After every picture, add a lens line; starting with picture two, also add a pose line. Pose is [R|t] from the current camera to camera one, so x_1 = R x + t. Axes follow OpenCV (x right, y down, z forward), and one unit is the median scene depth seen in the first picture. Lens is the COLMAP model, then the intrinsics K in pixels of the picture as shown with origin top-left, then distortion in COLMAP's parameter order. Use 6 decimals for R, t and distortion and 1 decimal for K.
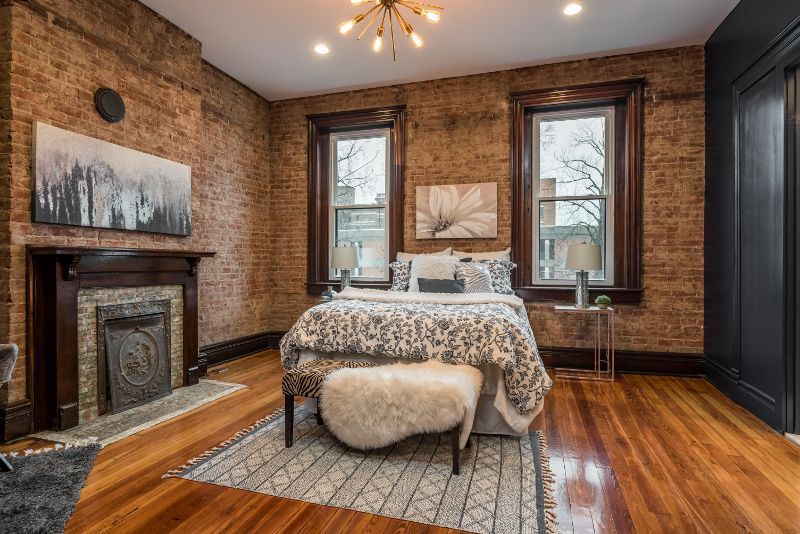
lens RADIAL K [[422.9, 0, 399.8], [0, 422.9, 264.9], [0, 0, 1]] dist [-0.000859, -0.000966]
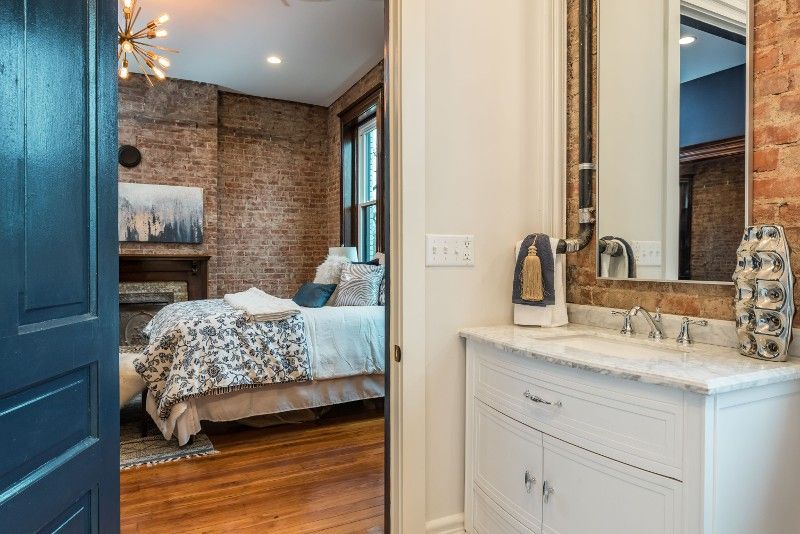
lens RADIAL K [[505.2, 0, 400.0], [0, 505.2, 267.6], [0, 0, 1]] dist [-0.004682, -0.000395]
pose [[0.694205, 0.007412, -0.719739, 1.038563], [0.000343, 0.999943, 0.010629, -0.012061], [0.719777, -0.007626, 0.694163, 0.397075]]
